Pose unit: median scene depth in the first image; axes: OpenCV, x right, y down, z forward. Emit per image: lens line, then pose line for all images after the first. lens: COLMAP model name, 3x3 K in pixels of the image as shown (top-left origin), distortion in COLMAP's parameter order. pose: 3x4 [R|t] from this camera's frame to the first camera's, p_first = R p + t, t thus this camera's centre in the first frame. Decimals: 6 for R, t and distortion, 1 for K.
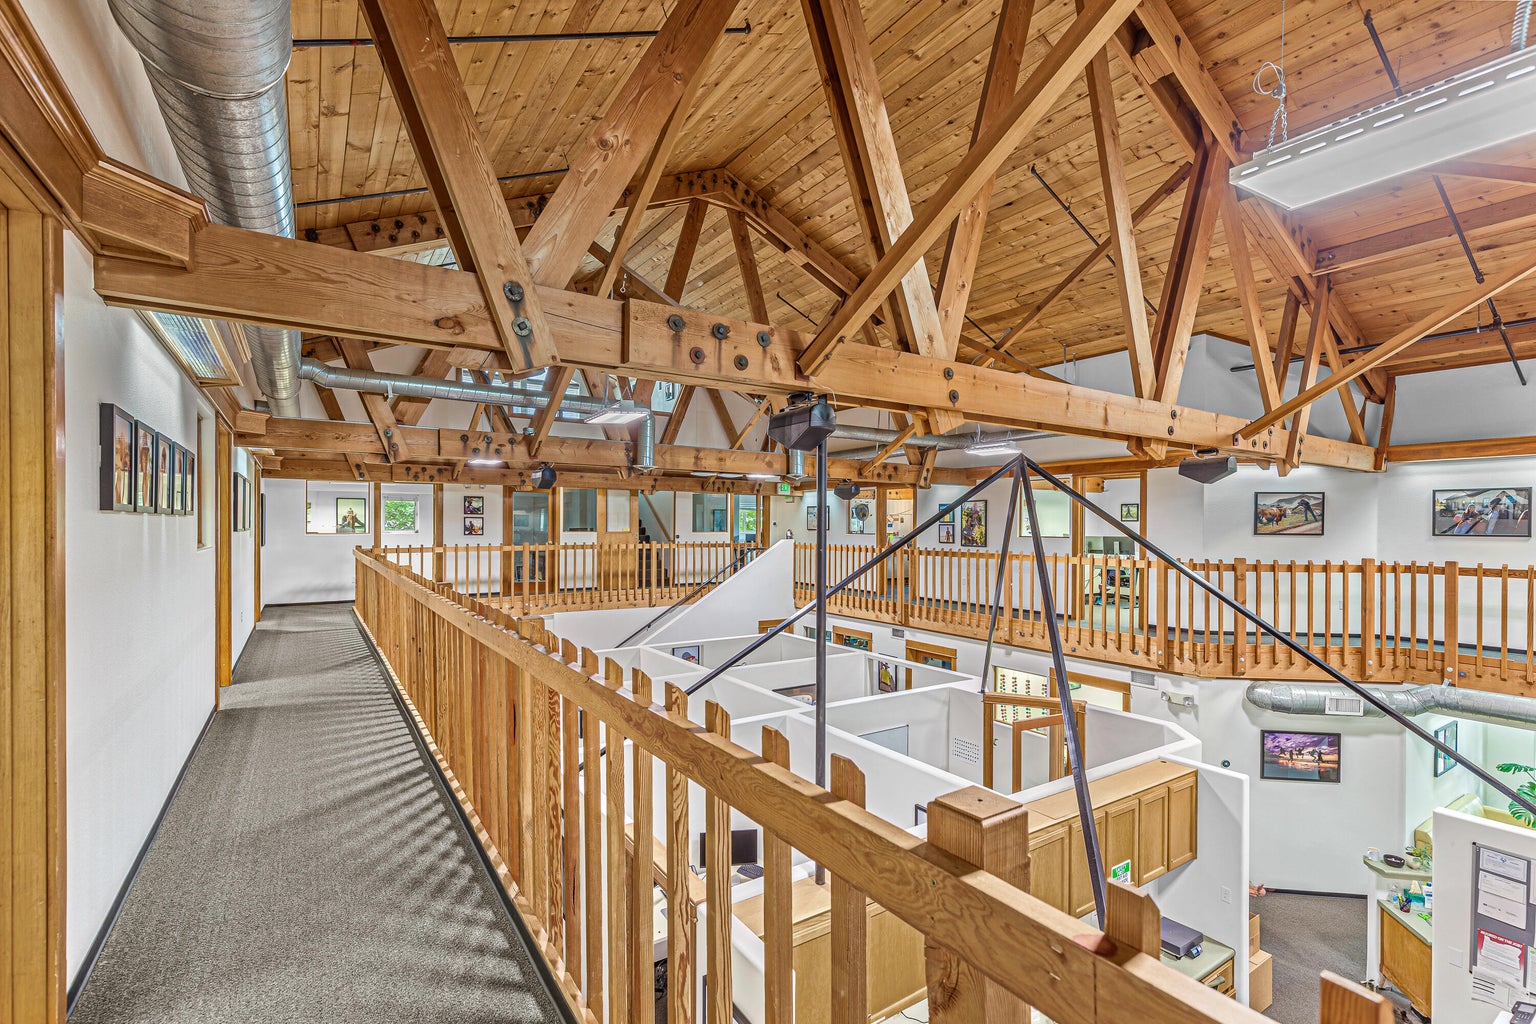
lens RADIAL K [[704.6, 0, 771.4], [0, 704.6, 531.1], [0, 0, 1]] dist [0.005174, -0.001078]
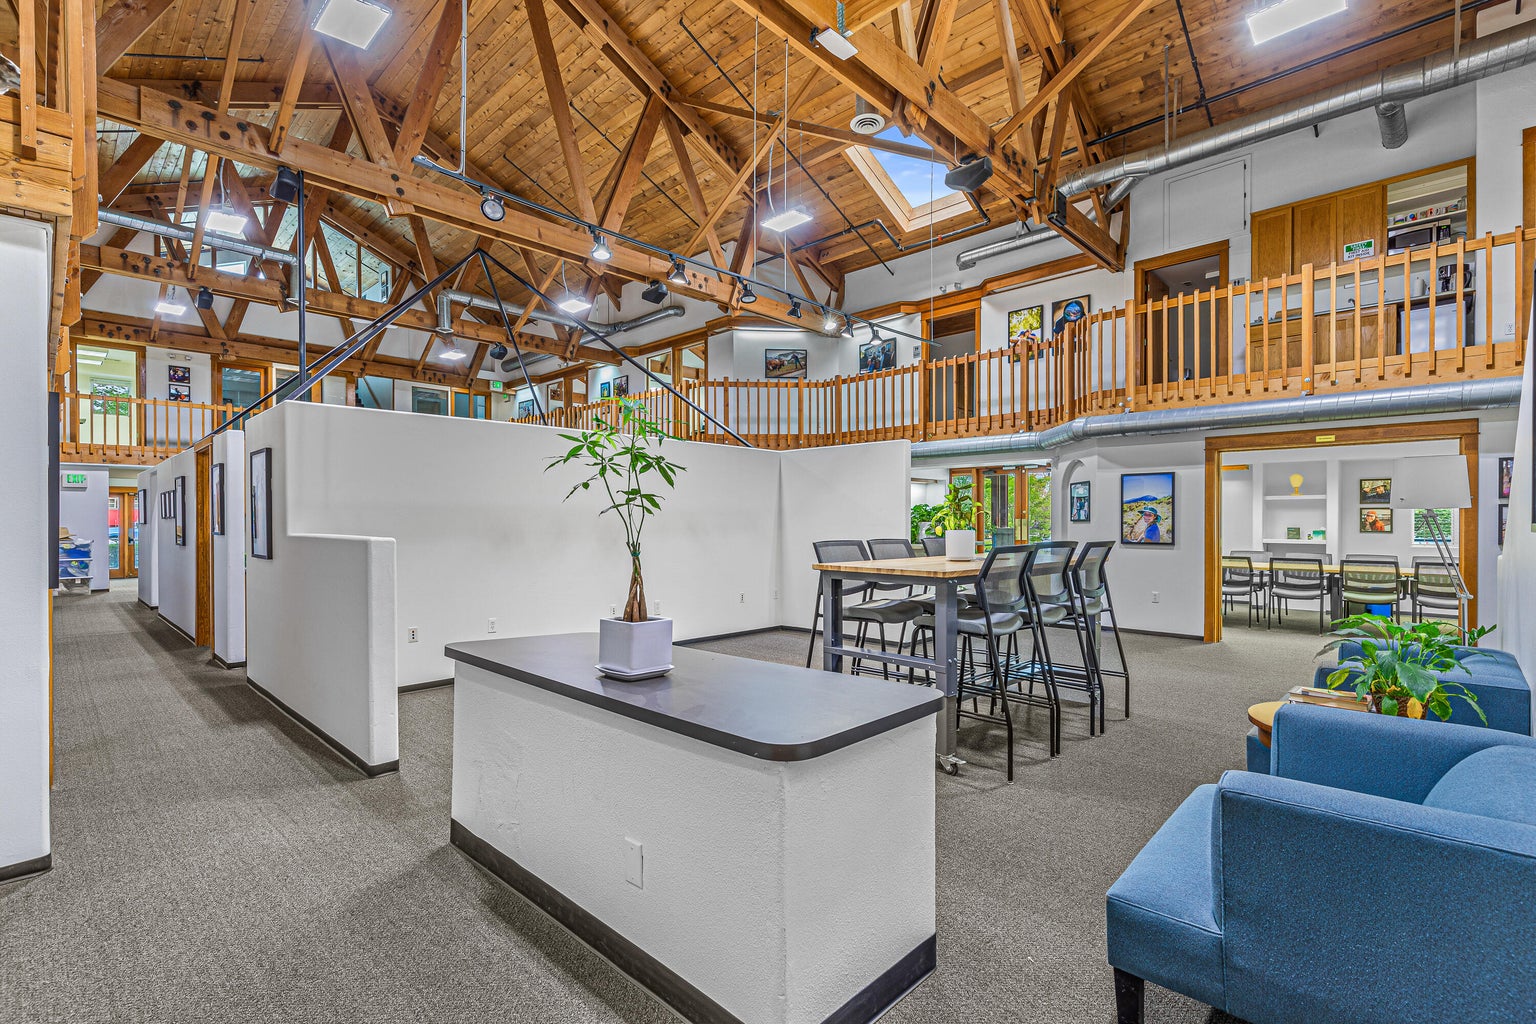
lens RADIAL K [[704.6, 0, 771.7], [0, 704.6, 519.9], [0, 0, 1]] dist [0.005174, -0.001078]
pose [[0.975908, -0.007226, 0.218065, 0.377089], [0.008985, 0.999935, -0.007076, 0.318628], [-0.217999, 0.008865, 0.975909, -0.452378]]
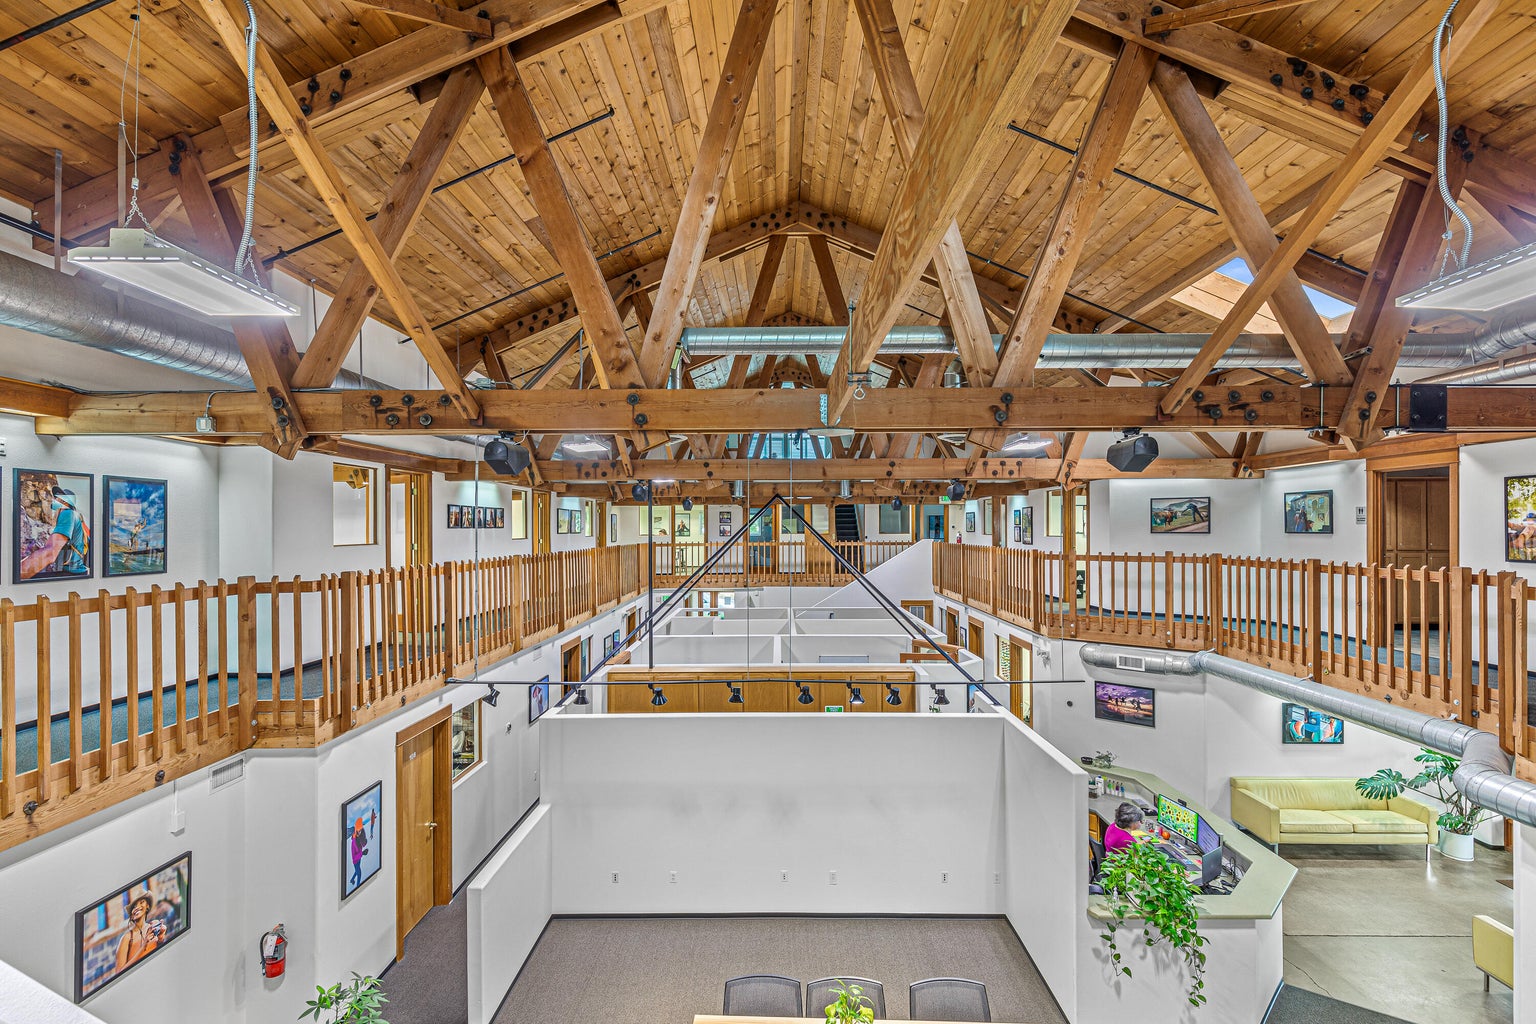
lens RADIAL K [[704.6, 0, 763.3], [0, 704.6, 525.5], [0, 0, 1]] dist [0.005174, -0.001078]
pose [[0.824205, -0.011243, -0.566181, 0.833957], [0.004407, 0.999900, -0.013441, 0.005366], [0.566275, 0.008583, 0.824172, -0.396428]]
